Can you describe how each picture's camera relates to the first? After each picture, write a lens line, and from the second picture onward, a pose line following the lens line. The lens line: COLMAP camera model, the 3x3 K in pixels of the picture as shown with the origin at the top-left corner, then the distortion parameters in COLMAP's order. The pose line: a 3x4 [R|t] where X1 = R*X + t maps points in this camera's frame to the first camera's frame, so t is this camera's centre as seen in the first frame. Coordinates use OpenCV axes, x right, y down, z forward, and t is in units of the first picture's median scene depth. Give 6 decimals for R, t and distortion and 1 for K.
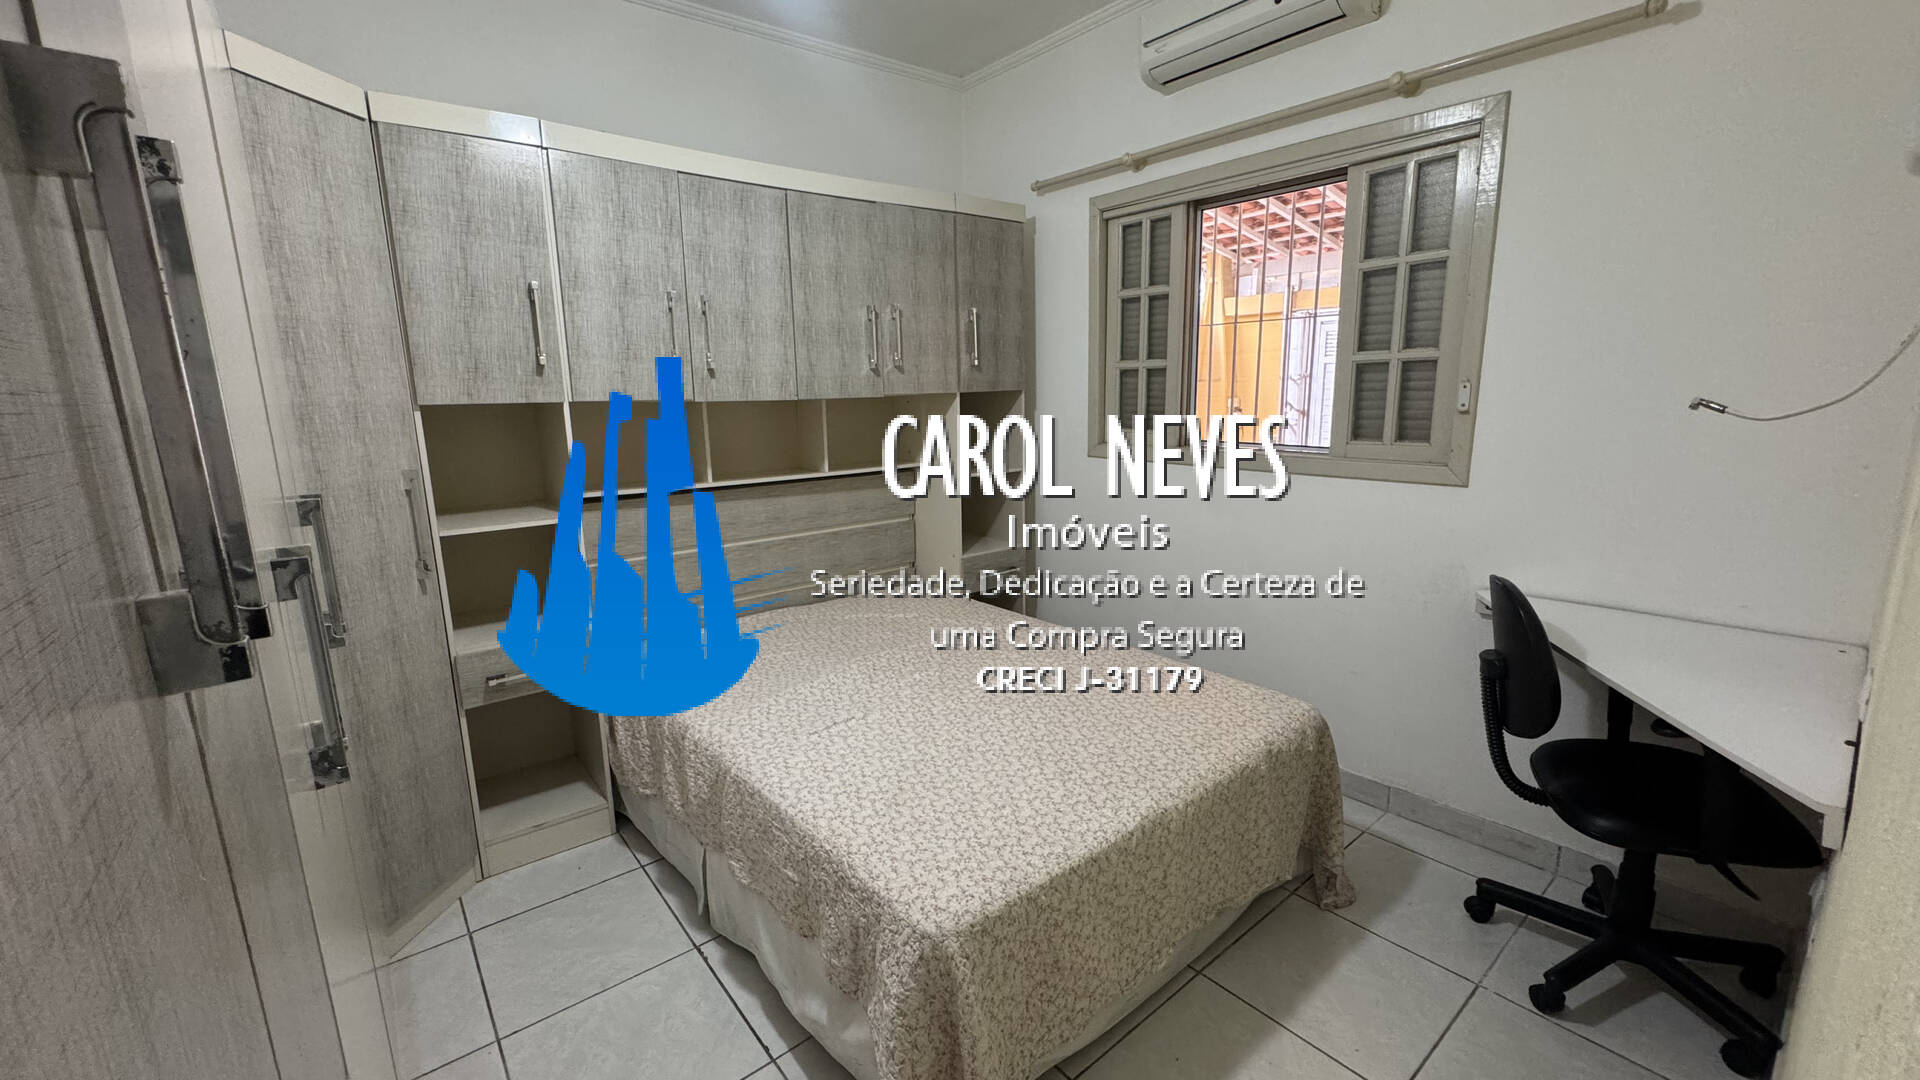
lens RADIAL K [[771.1, 0, 966.8], [0, 771.1, 526.1], [0, 0, 1]] dist [-0.004012, 0.000378]
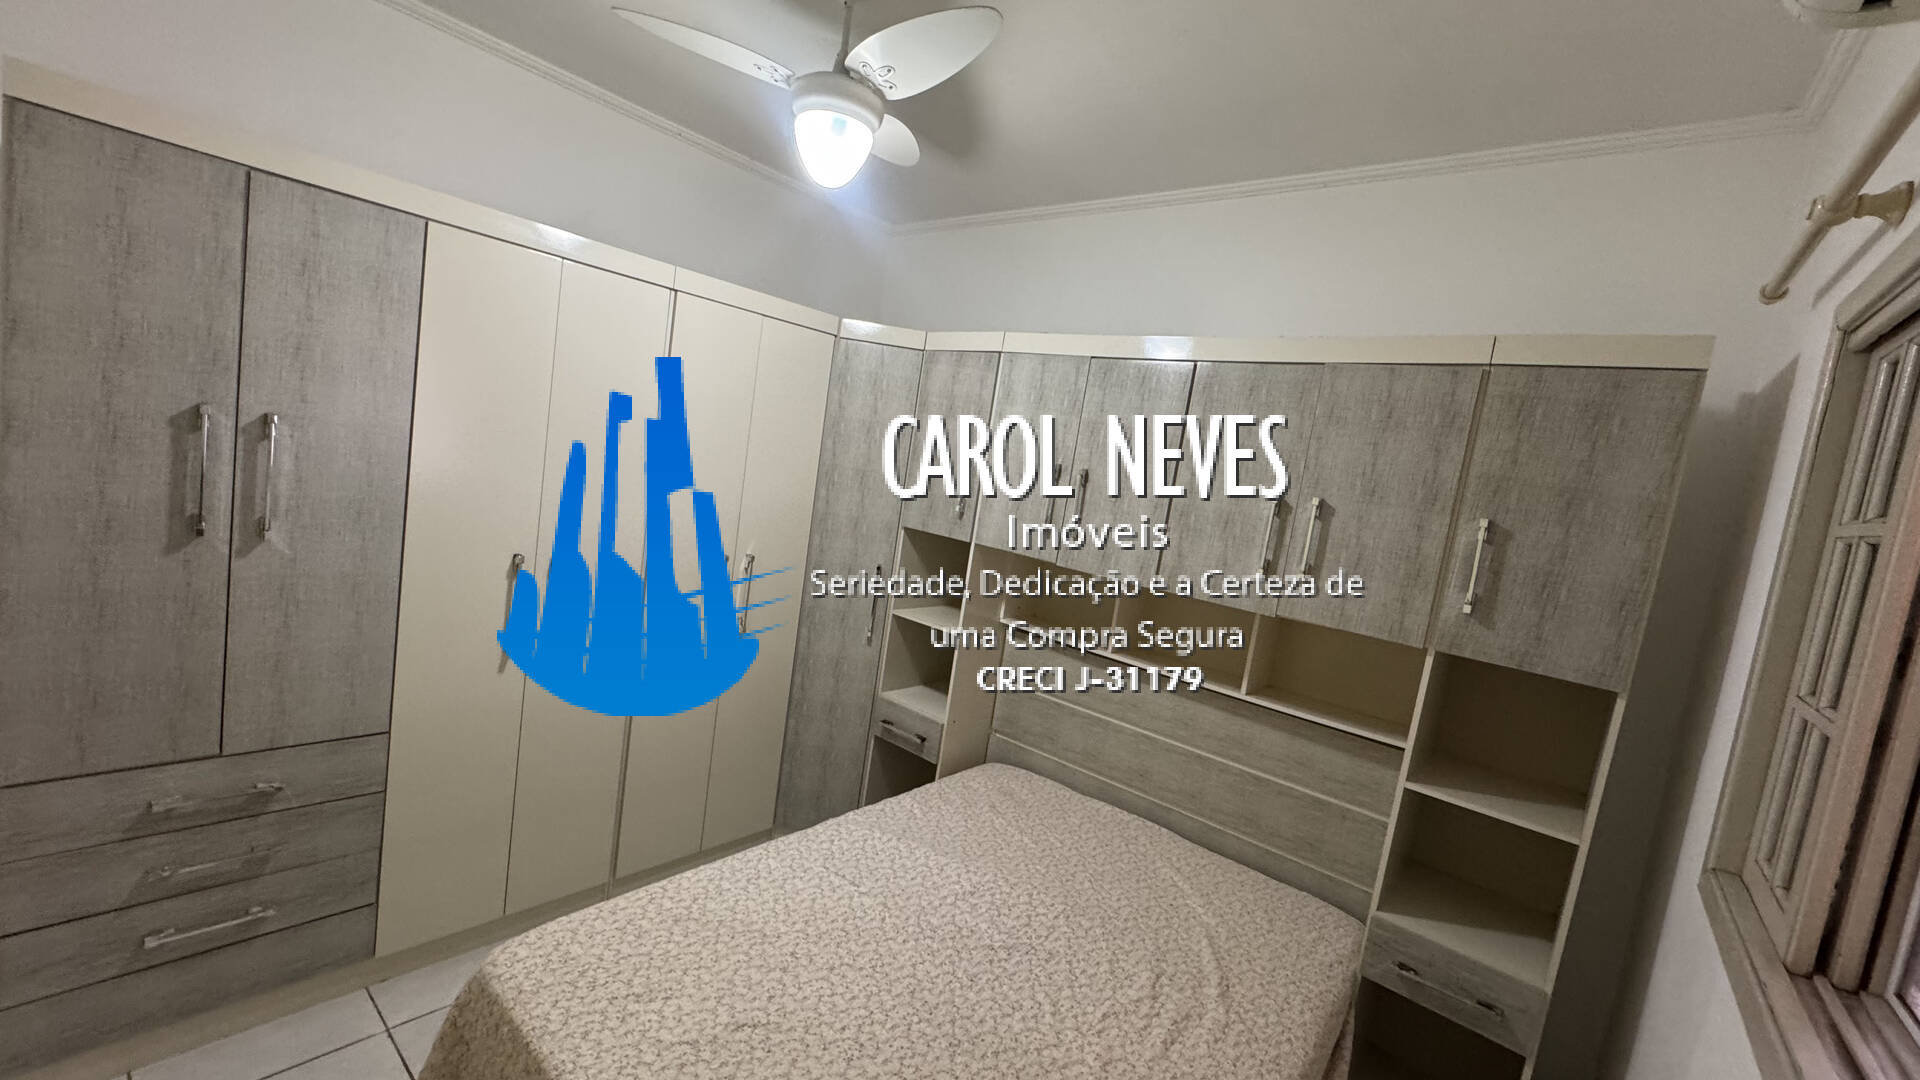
lens RADIAL K [[771.1, 0, 962.9], [0, 771.1, 535.0], [0, 0, 1]] dist [-0.004012, 0.000378]
pose [[0.183594, 0.136853, -0.973429, 0.656752], [-0.323104, 0.943642, 0.071726, -0.243784], [0.928384, 0.301350, 0.217464, 0.669451]]
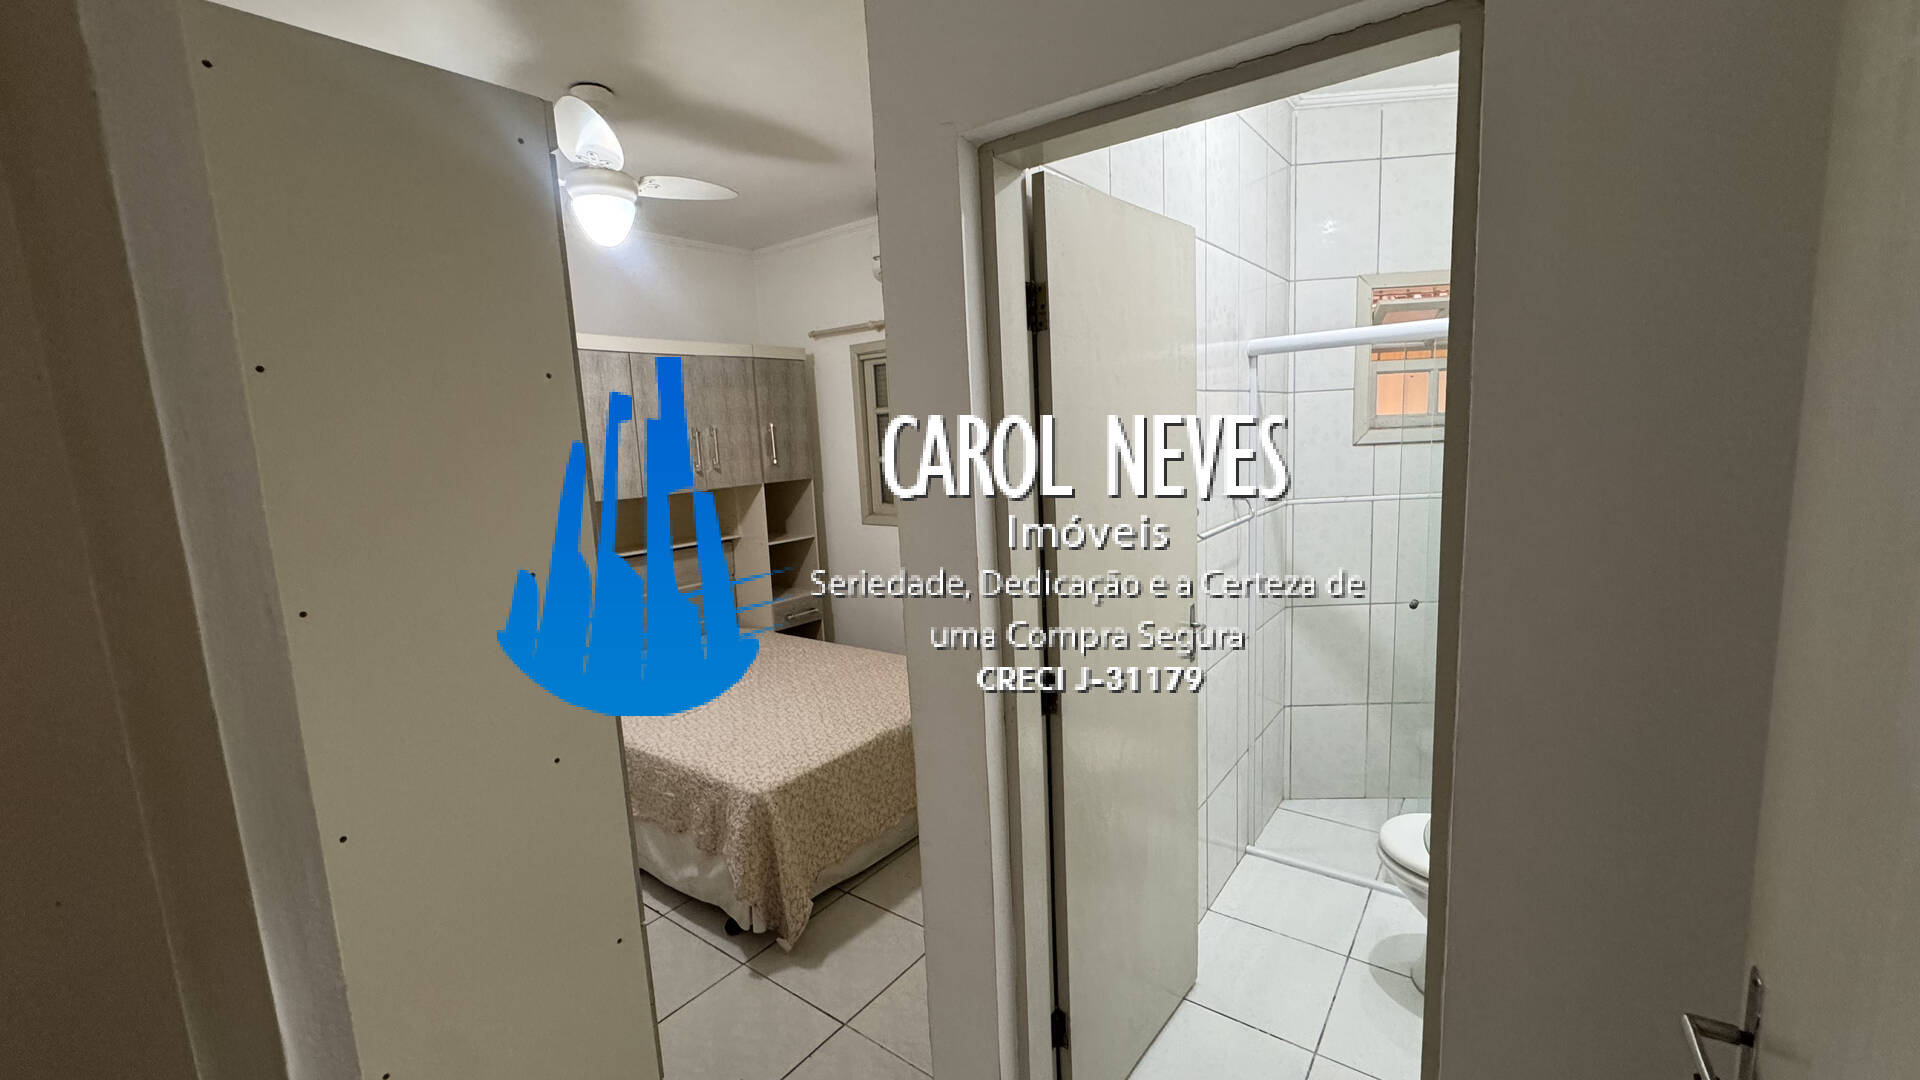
lens RADIAL K [[771.1, 0, 963.8], [0, 771.1, 531.3], [0, 0, 1]] dist [-0.004012, 0.000378]
pose [[0.973125, -0.056525, 0.223233, 0.034898], [0.070193, 0.996083, -0.053771, 0.013127], [-0.219319, 0.067995, 0.973281, -0.544176]]
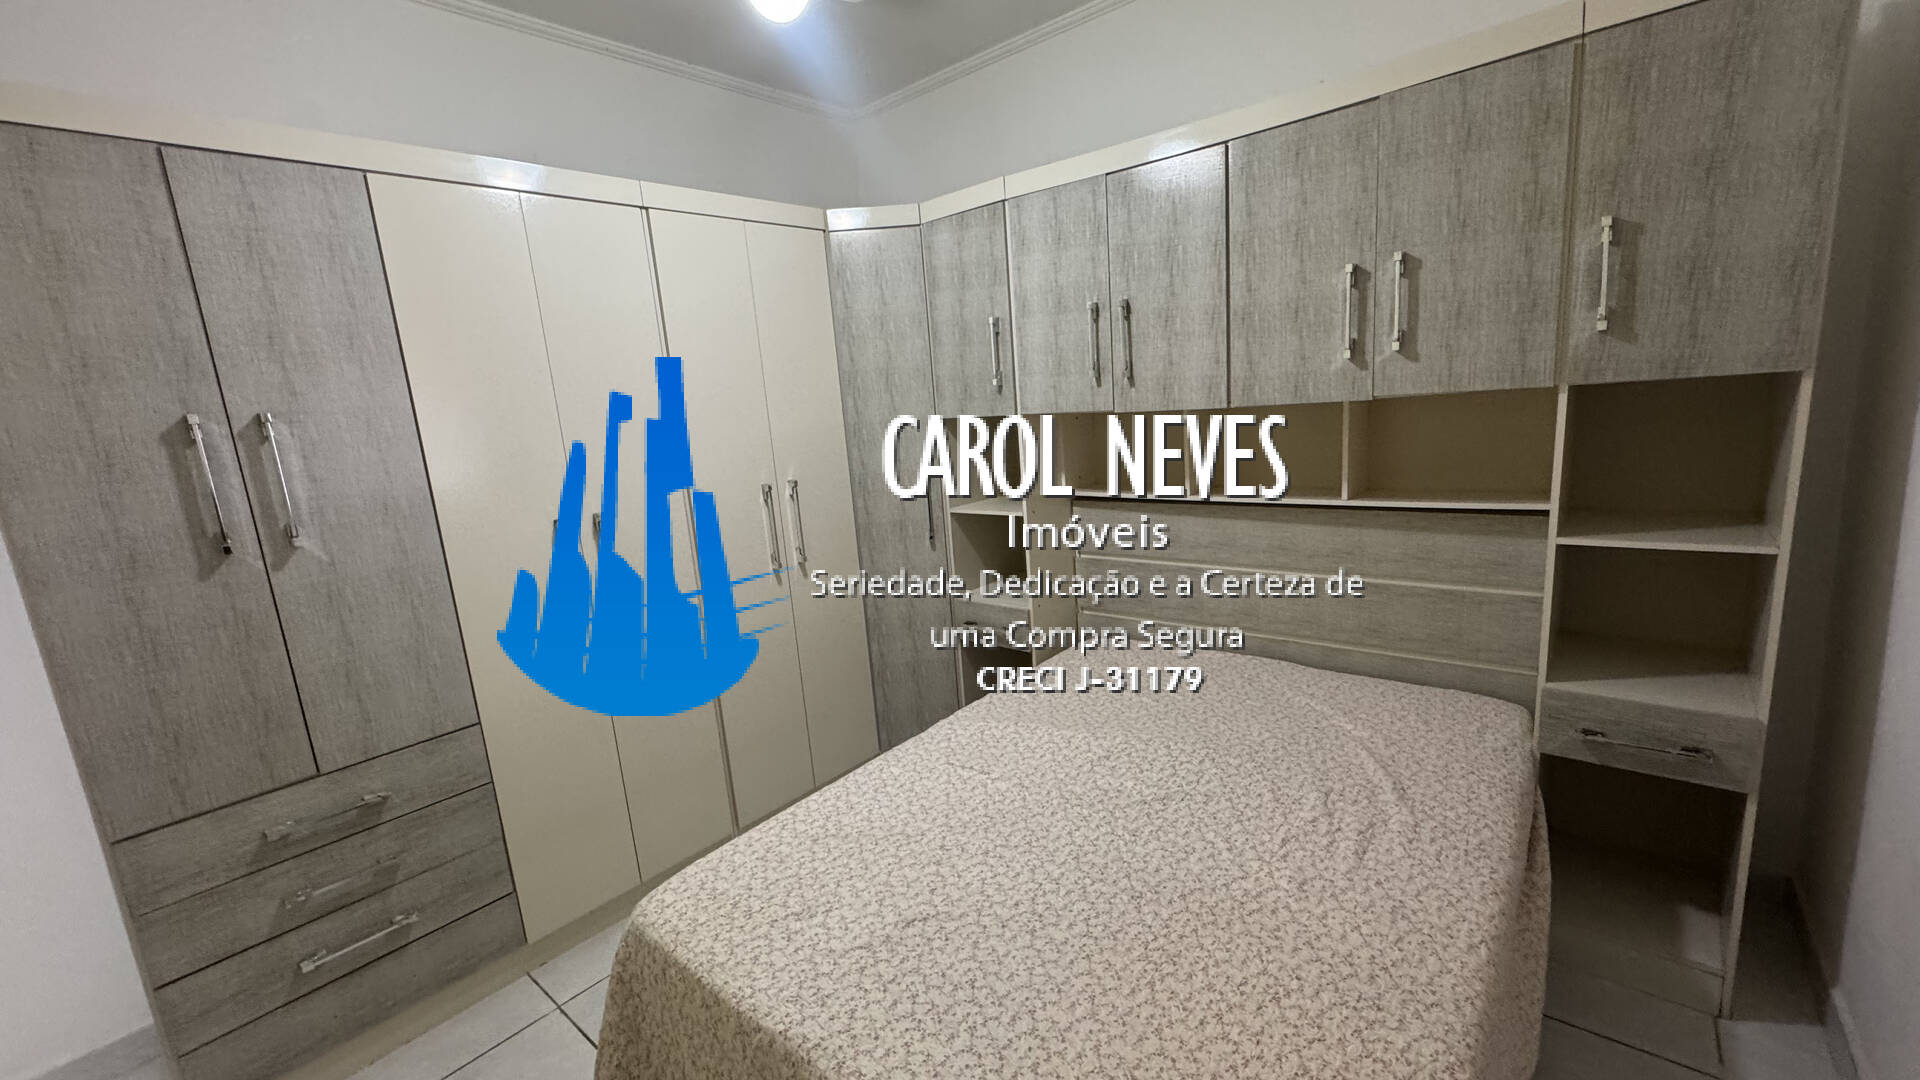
lens RADIAL K [[771.1, 0, 961.4], [0, 771.1, 536.4], [0, 0, 1]] dist [-0.004012, 0.000378]
pose [[0.180616, 0.179546, -0.967027, 0.593613], [-0.102902, 0.981251, 0.162967, -0.153289], [0.978156, 0.070074, 0.195706, 0.659919]]
